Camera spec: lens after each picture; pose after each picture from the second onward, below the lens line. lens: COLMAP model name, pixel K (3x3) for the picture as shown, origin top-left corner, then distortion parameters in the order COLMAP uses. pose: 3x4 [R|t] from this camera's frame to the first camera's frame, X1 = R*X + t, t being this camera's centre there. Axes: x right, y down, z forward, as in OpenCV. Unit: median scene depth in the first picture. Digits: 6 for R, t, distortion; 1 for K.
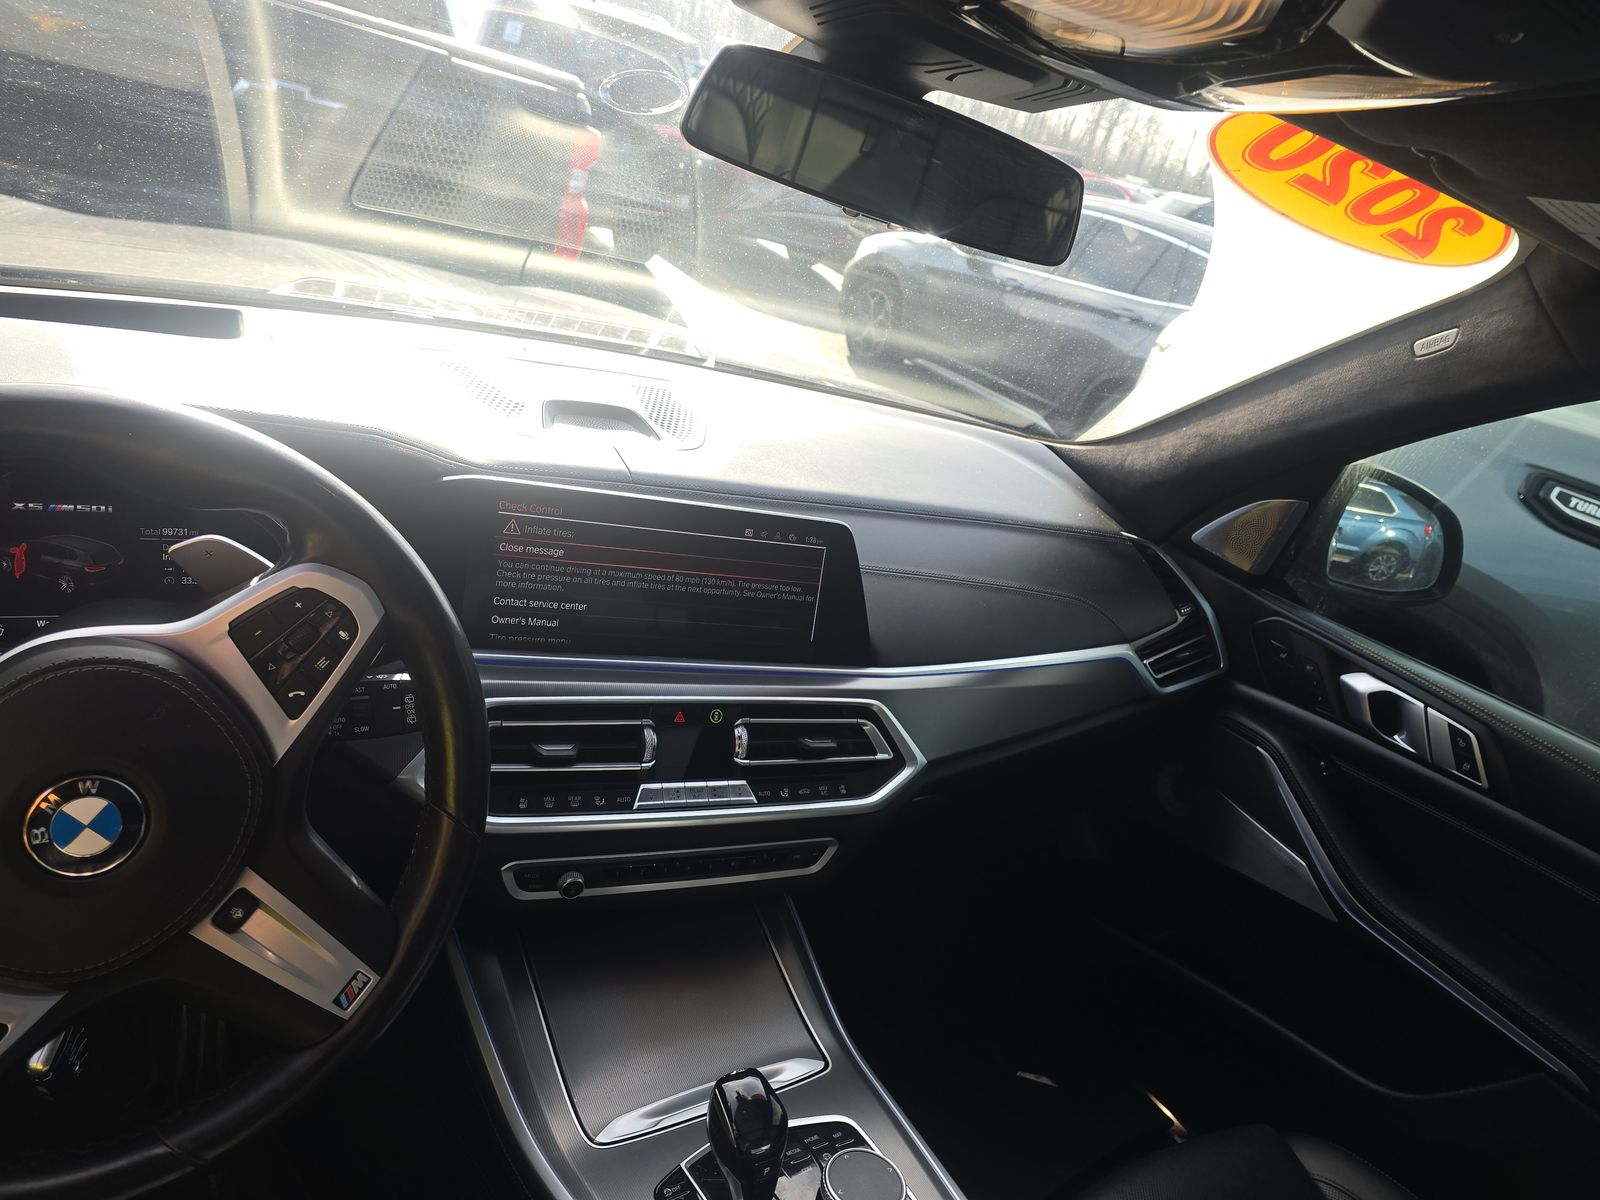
lens RADIAL K [[1066.6, 0, 812.1], [0, 1066.6, 587.0], [0, 0, 1]] dist [0.077911, -0.071756]
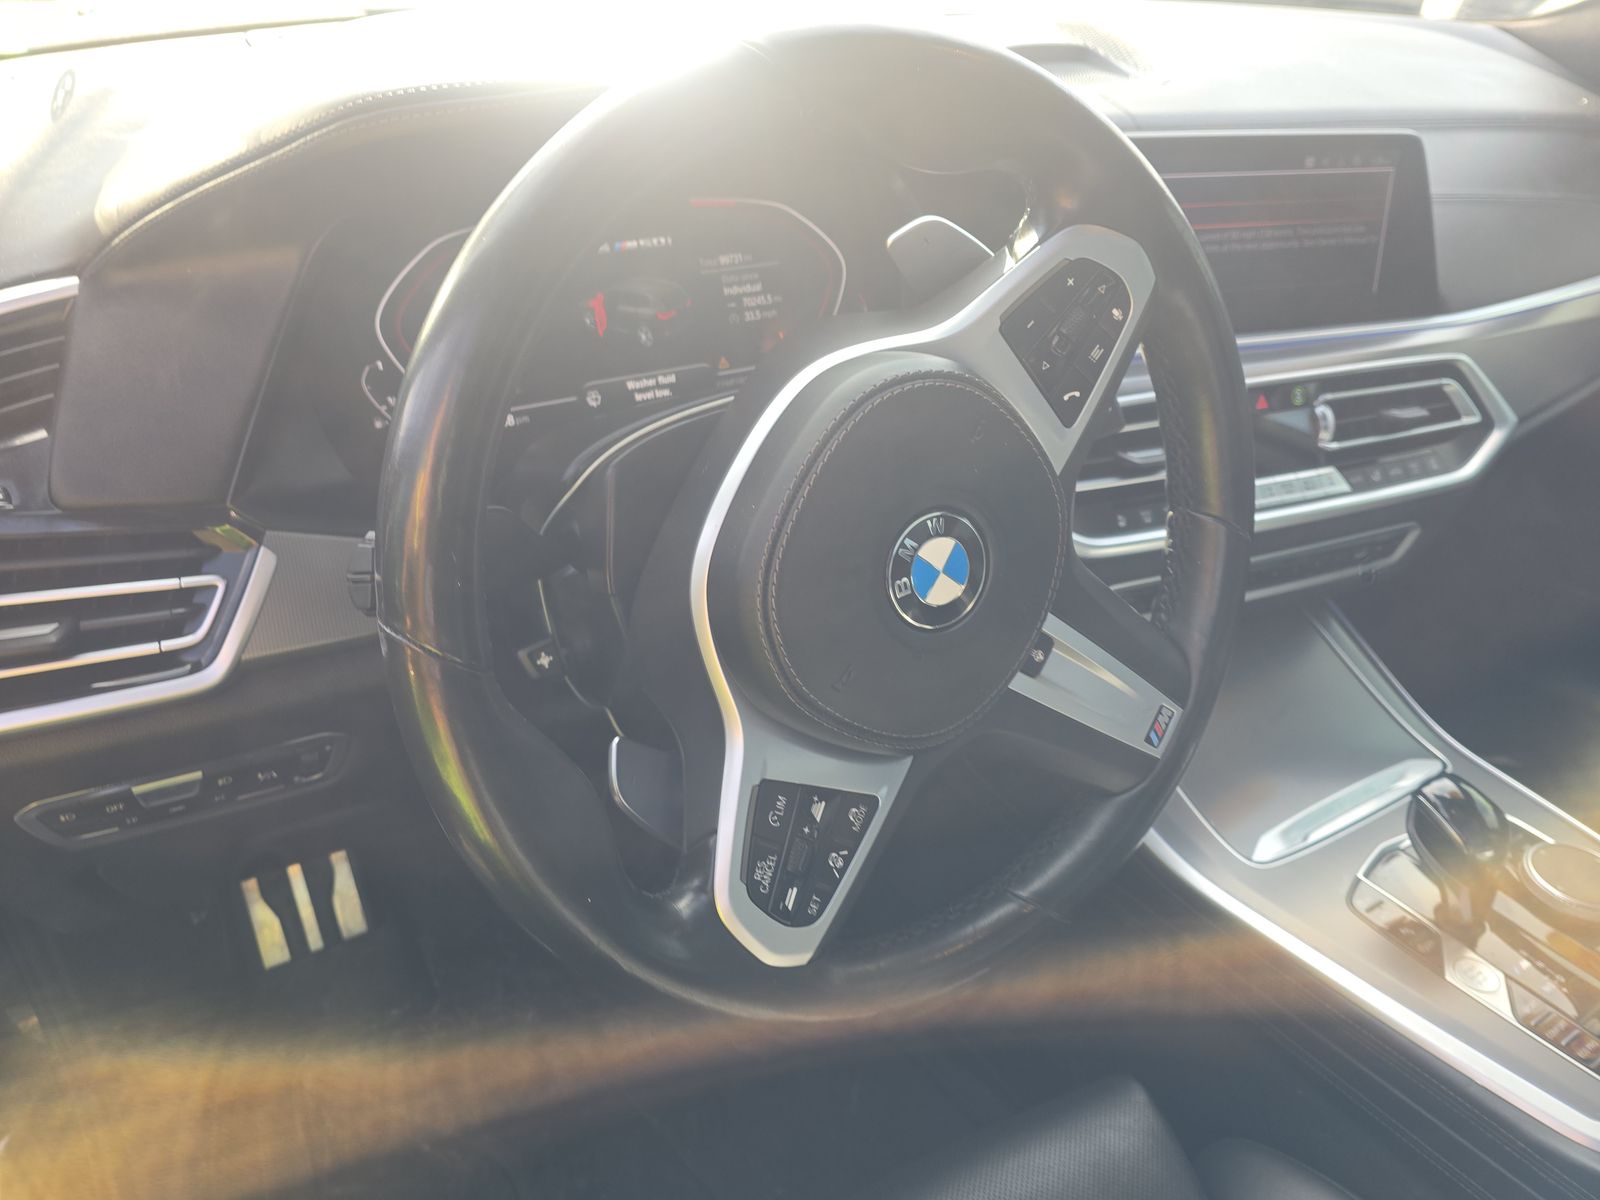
lens RADIAL K [[1066.6, 0, 812.1], [0, 1066.6, 587.0], [0, 0, 1]] dist [0.077911, -0.071756]
pose [[0.981238, -0.126097, -0.145847, -0.553951], [0.156579, 0.962574, 0.221210, 0.027017], [0.112495, -0.239896, 0.964259, 0.156865]]
